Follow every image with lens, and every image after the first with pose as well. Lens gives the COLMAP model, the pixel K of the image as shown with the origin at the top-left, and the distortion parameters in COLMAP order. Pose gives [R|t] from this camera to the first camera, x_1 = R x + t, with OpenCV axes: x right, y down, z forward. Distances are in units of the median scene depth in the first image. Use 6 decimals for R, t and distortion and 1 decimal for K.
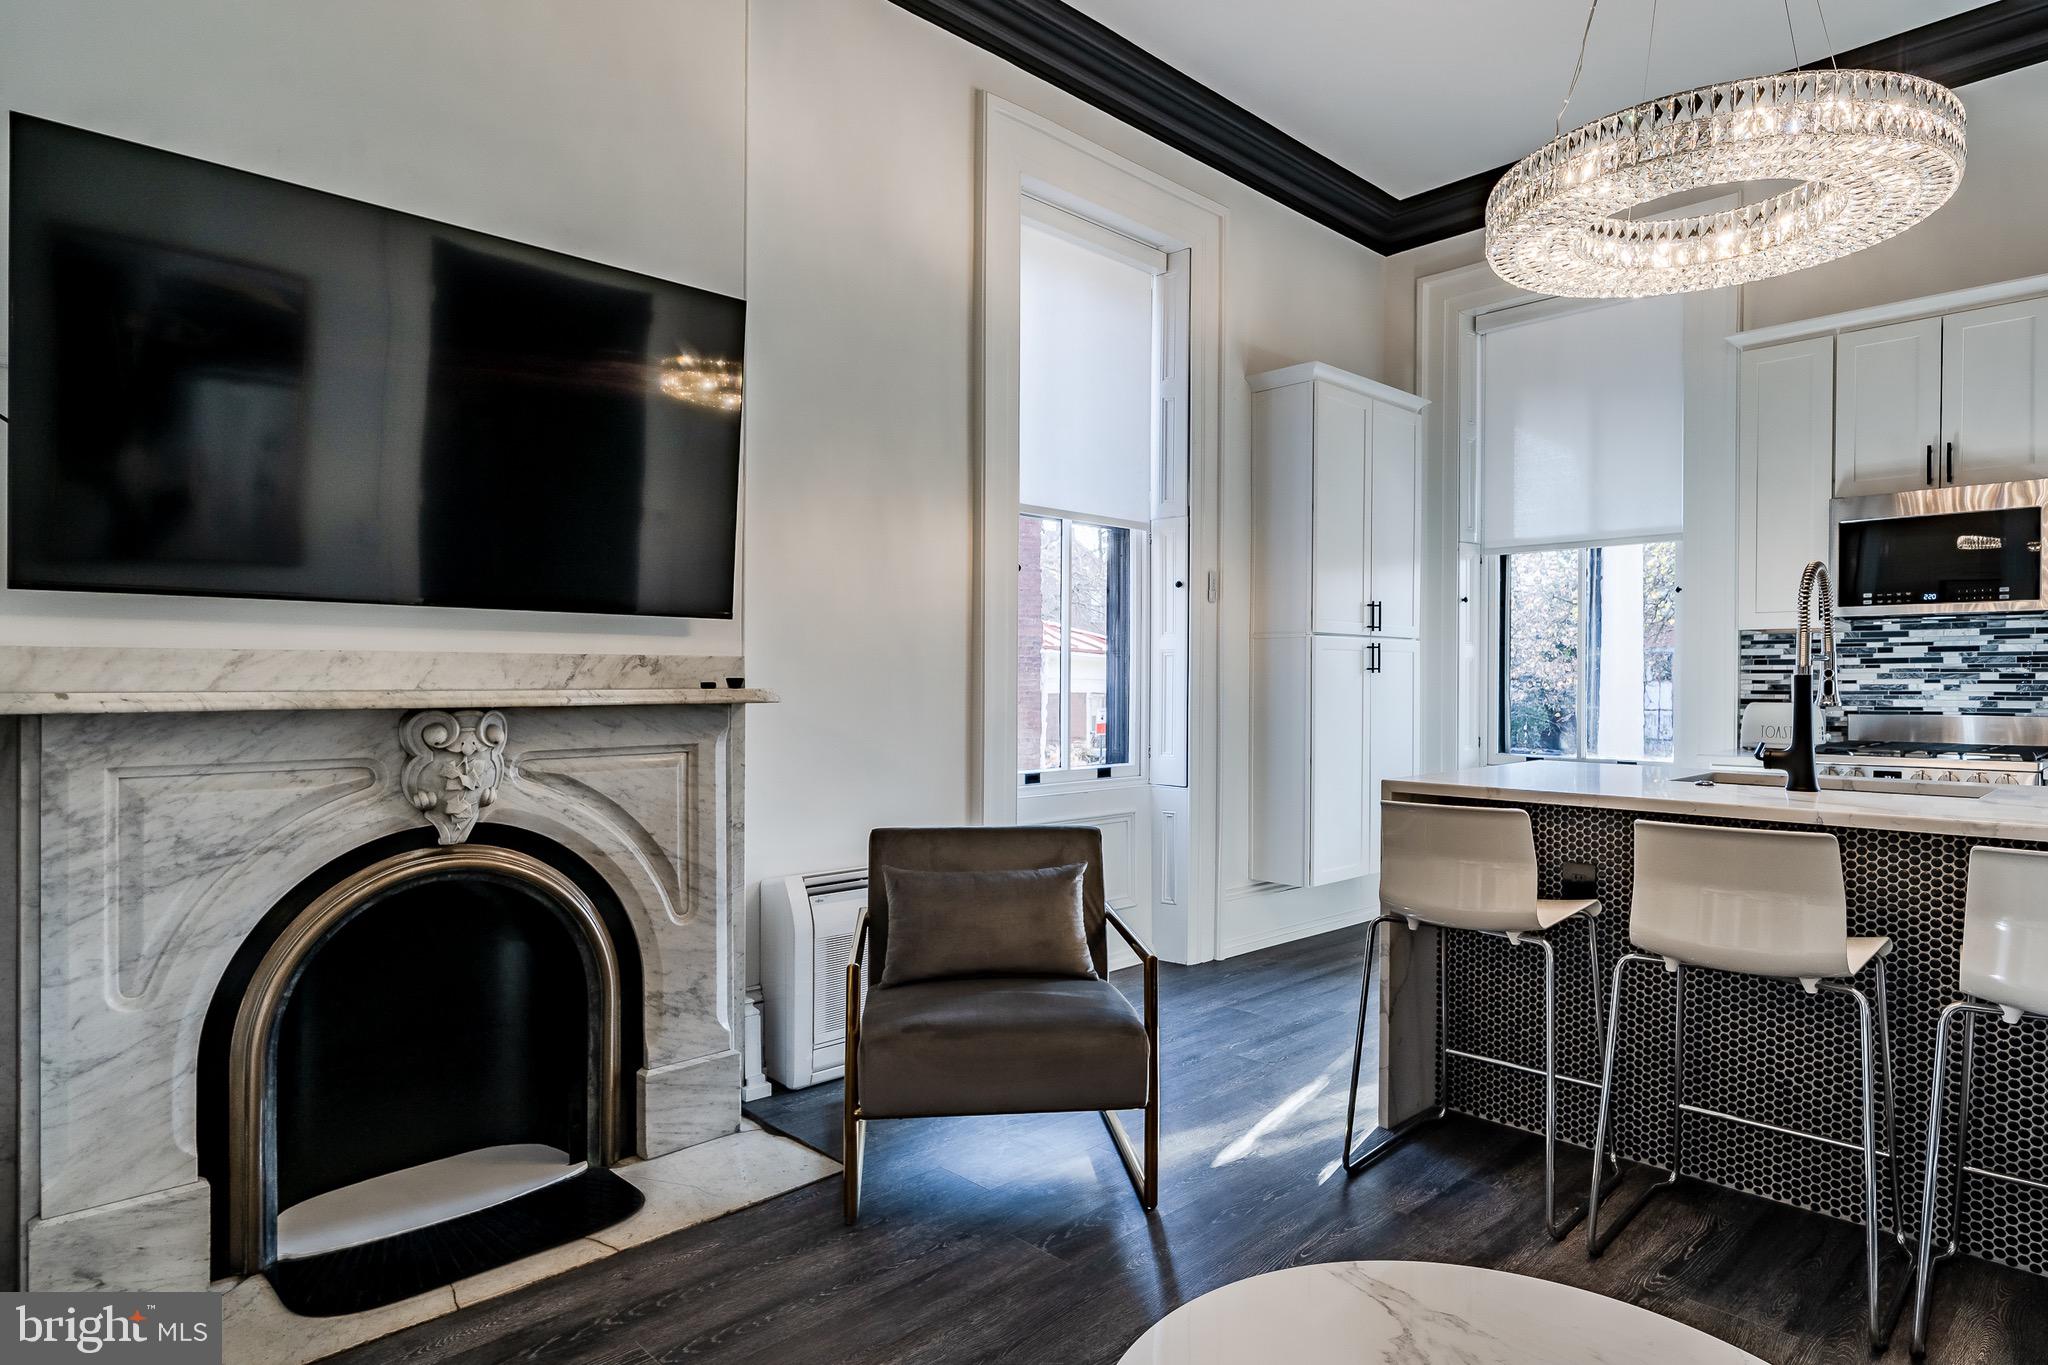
lens RADIAL K [[1148.6, 0, 1009.5], [0, 1148.6, 686.2], [0, 0, 1]] dist [0.004549, -0.002417]
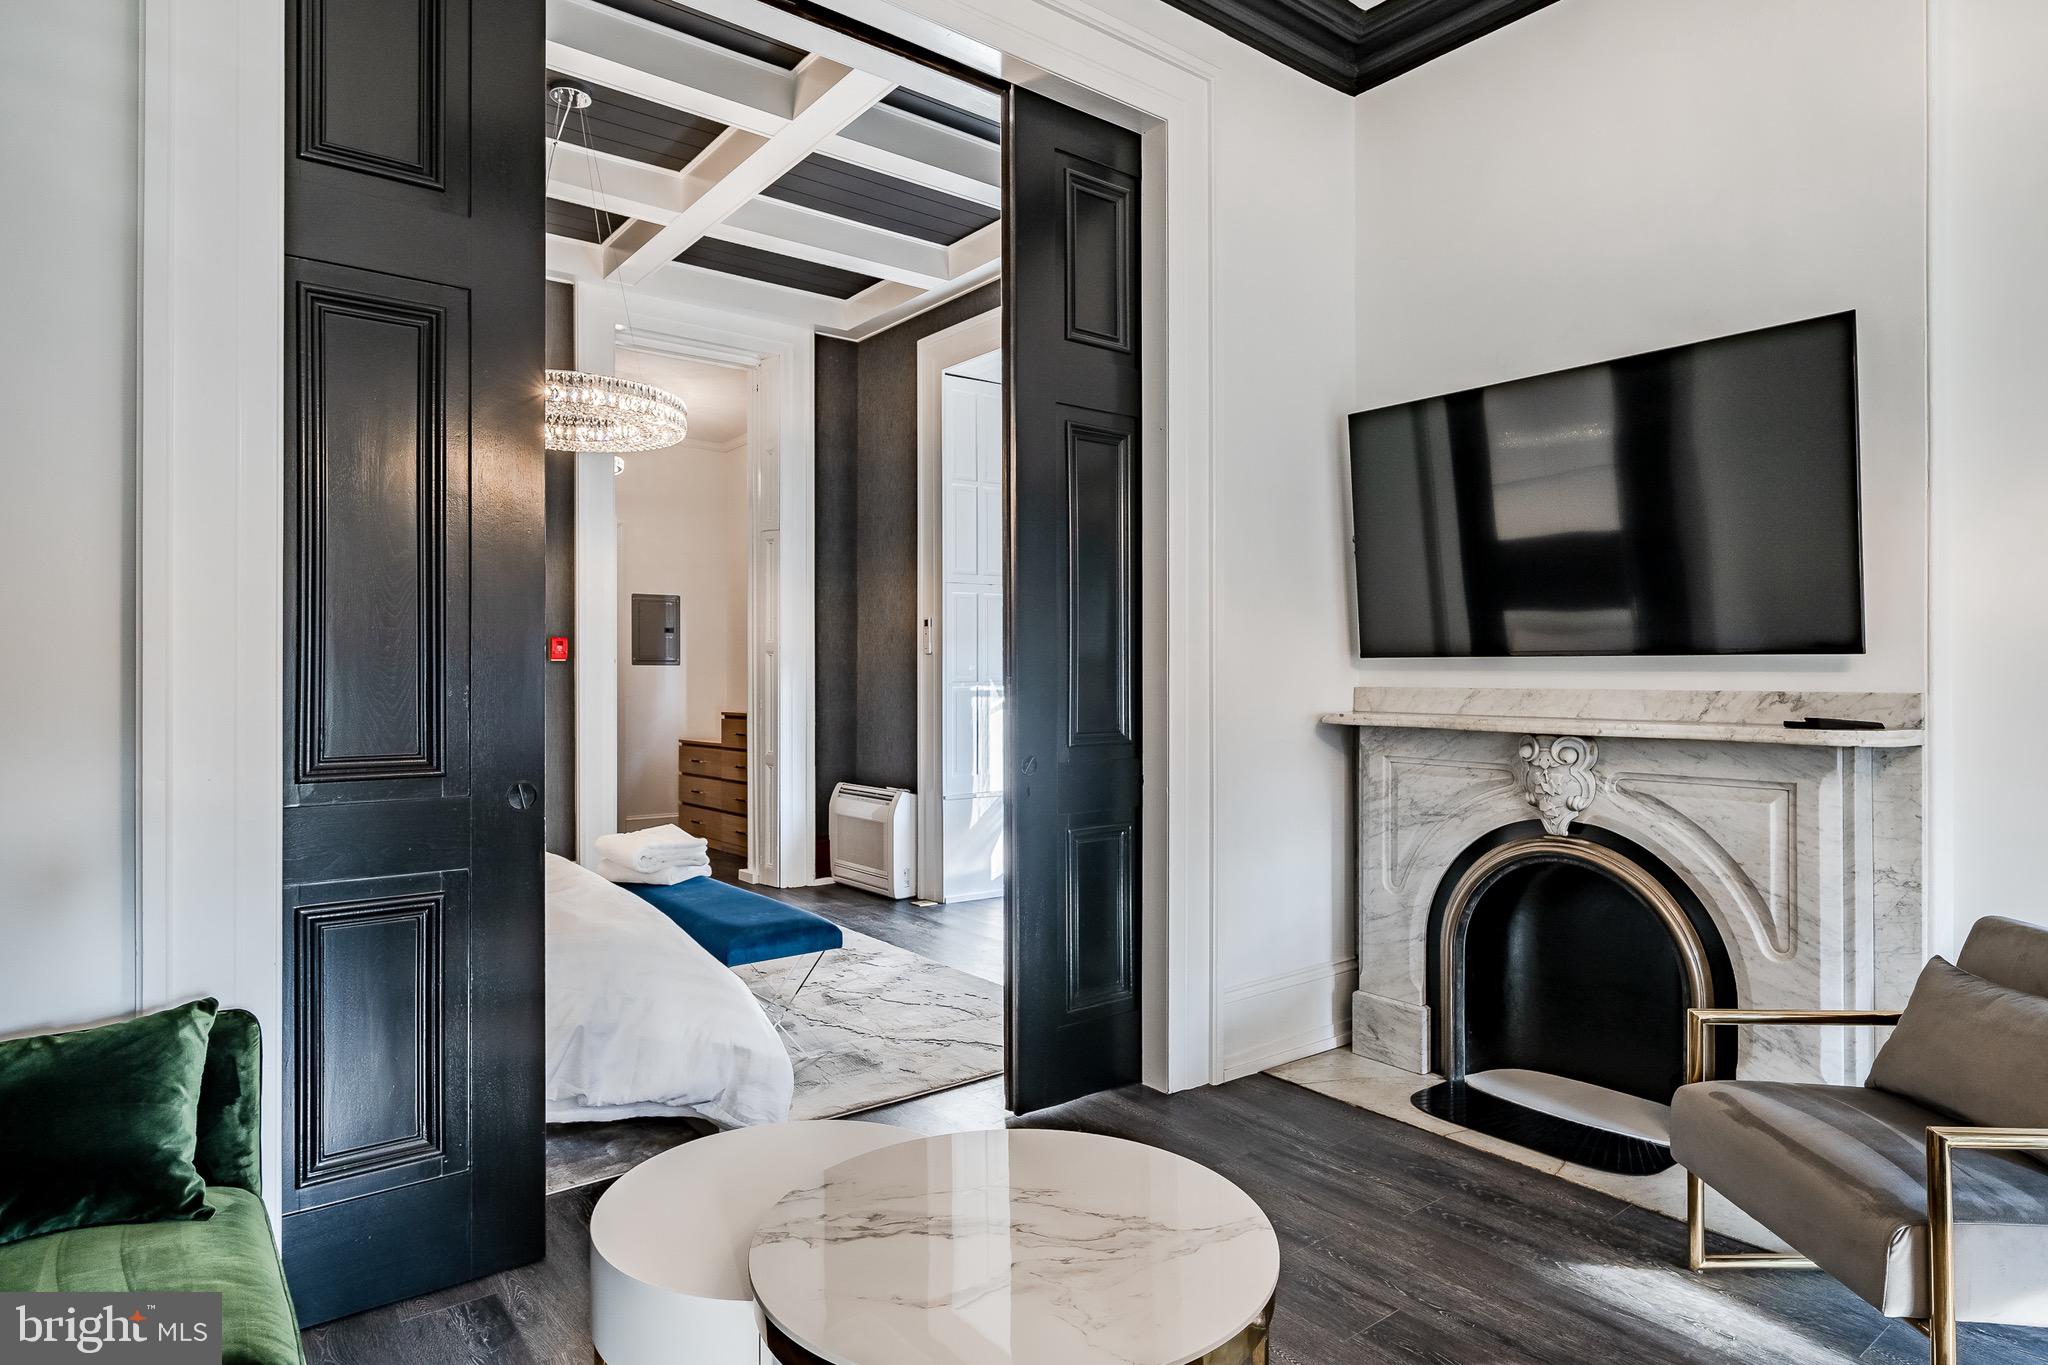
lens RADIAL K [[1148.6, 0, 1031.4], [0, 1148.6, 675.9], [0, 0, 1]] dist [0.004549, -0.002417]
pose [[-0.089622, -0.001886, -0.995974, 0.556706], [-0.010637, 0.999943, -0.000936, -0.024308], [0.995919, 0.010511, -0.089637, 0.317300]]
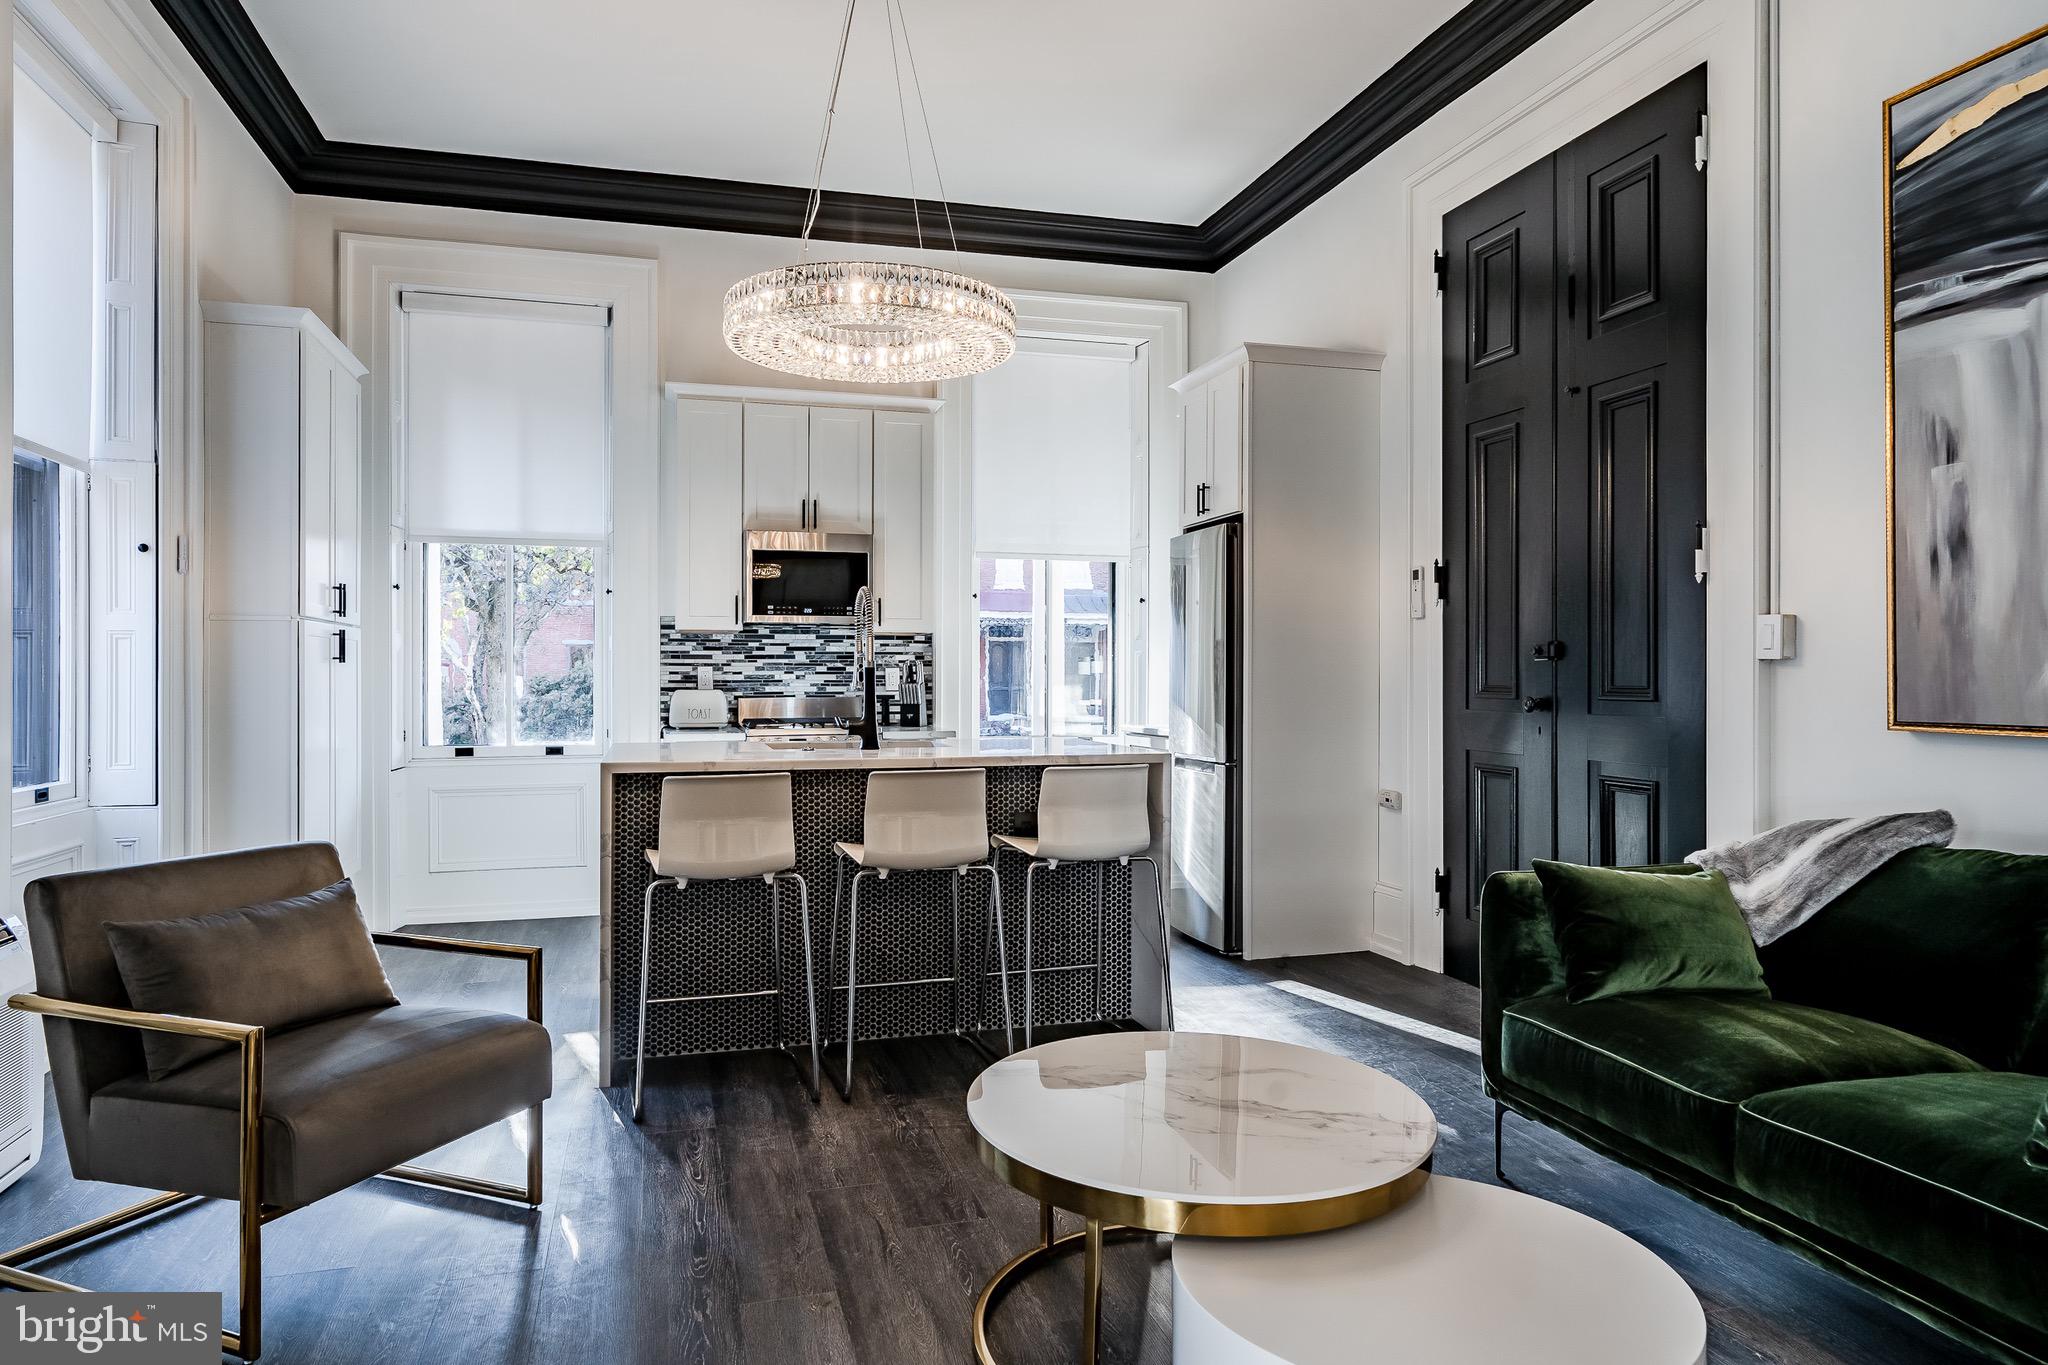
lens RADIAL K [[1261.2, 0, 1022.6], [0, 1261.2, 675.1], [0, 0, 1]] dist [-0.001703, 0.002143]
pose [[0.458438, -0.000287, 0.888726, -0.399874], [0.003925, 0.999991, -0.001701, 0.002378], [-0.888718, 0.004269, 0.458435, 0.083189]]
